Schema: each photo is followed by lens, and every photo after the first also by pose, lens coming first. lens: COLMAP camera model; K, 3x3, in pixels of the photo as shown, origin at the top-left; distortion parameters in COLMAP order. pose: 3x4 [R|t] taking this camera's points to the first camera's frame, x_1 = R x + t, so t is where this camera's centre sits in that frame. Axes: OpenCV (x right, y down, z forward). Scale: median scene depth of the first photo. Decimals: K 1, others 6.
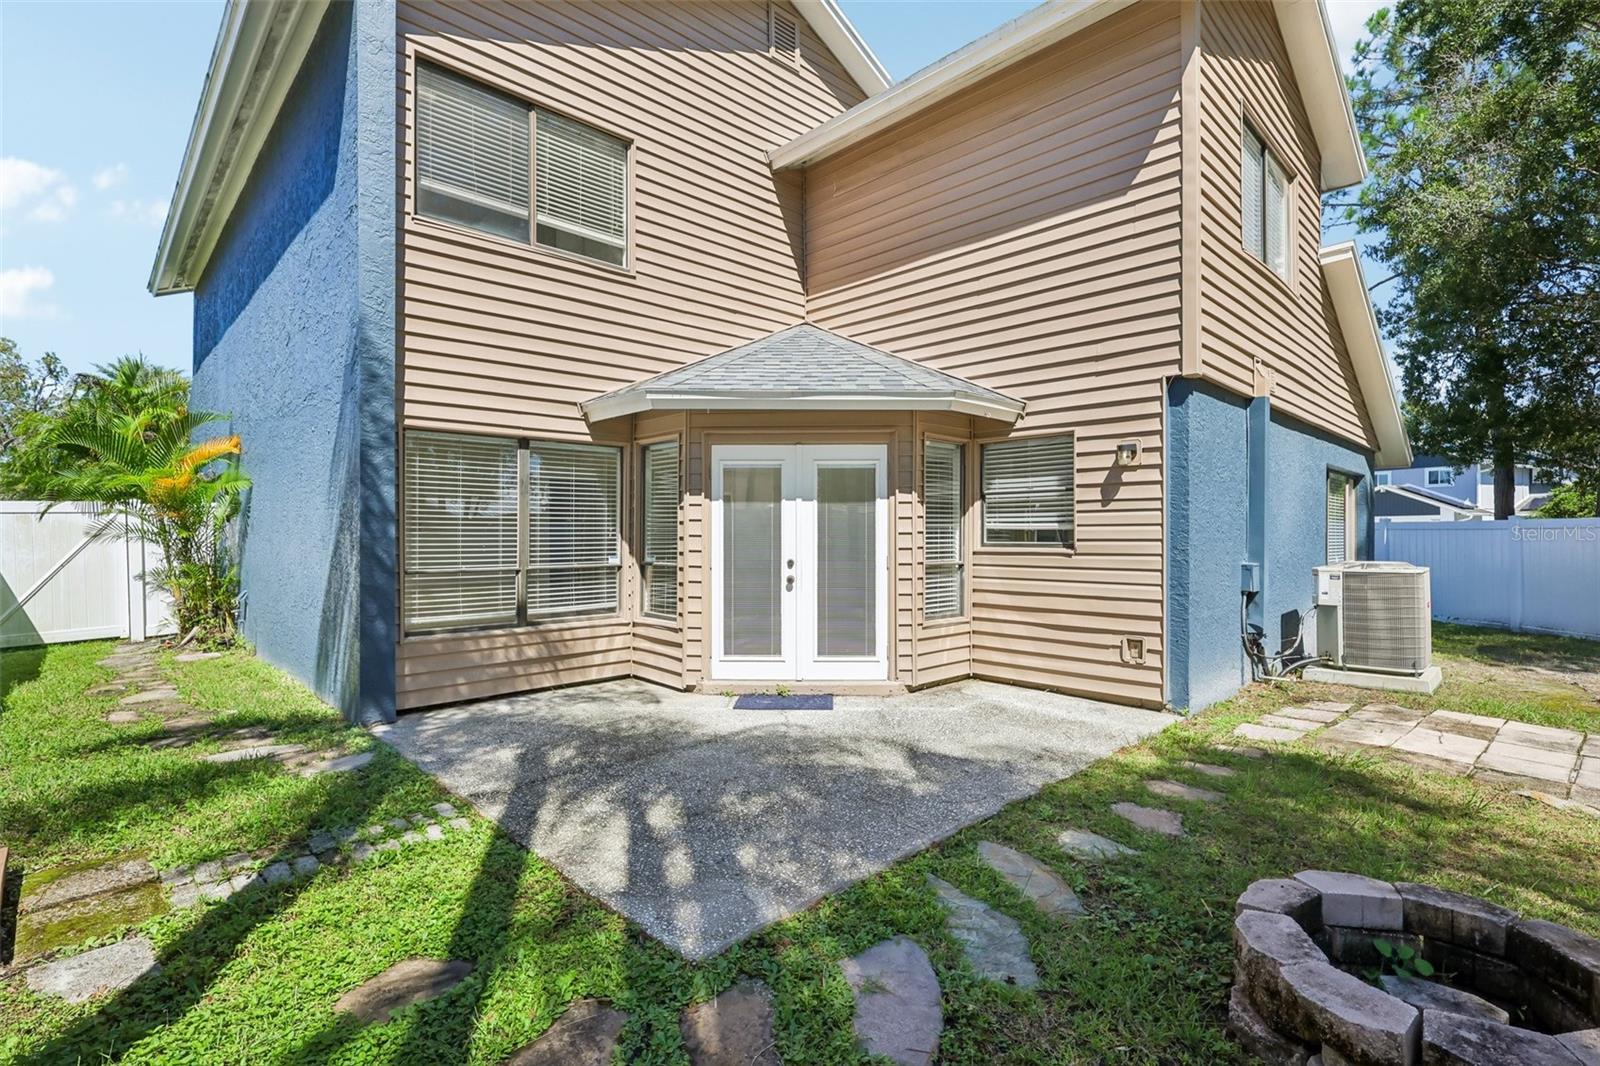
lens RADIAL K [[742.1, 0, 798.2], [0, 742.1, 531.8], [0, 0, 1]] dist [-0.002822, 0.001017]
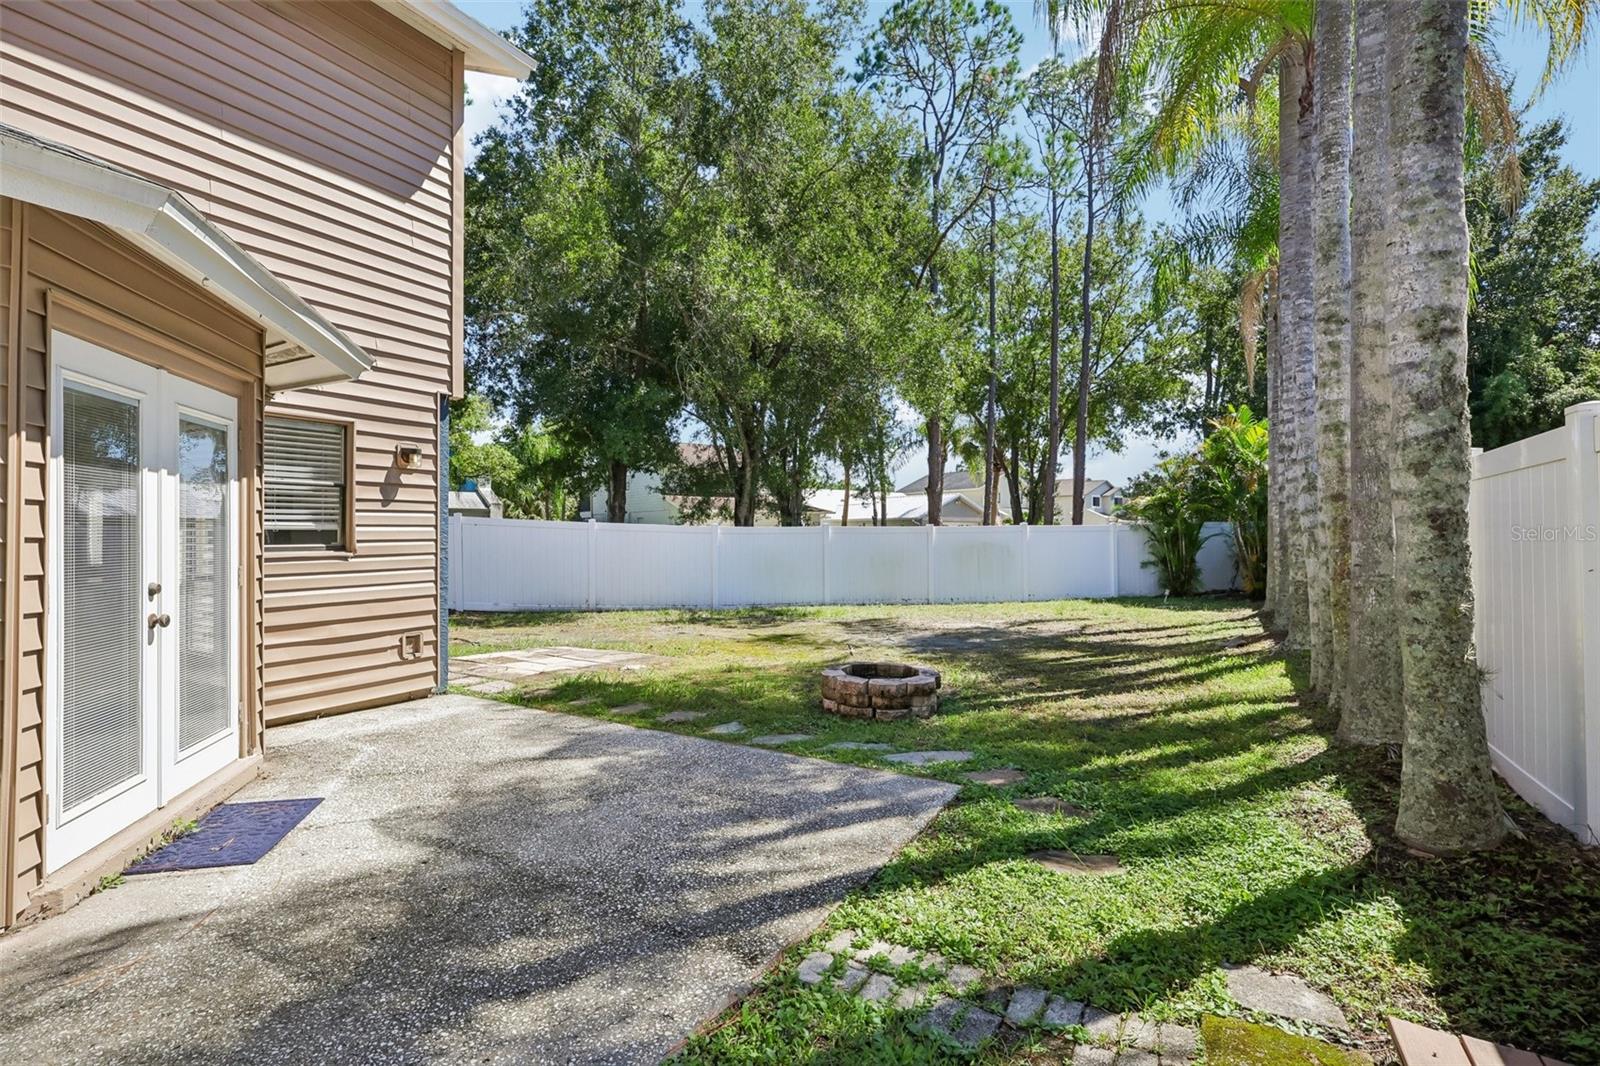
lens RADIAL K [[742.1, 0, 798.2], [0, 742.1, 531.8], [0, 0, 1]] dist [-0.002822, 0.001017]
pose [[-0.268244, 0.004072, 0.963342, -0.718100], [0.001191, 0.999992, -0.003895, 0.003818], [-0.963350, 0.000103, -0.268247, 0.778711]]
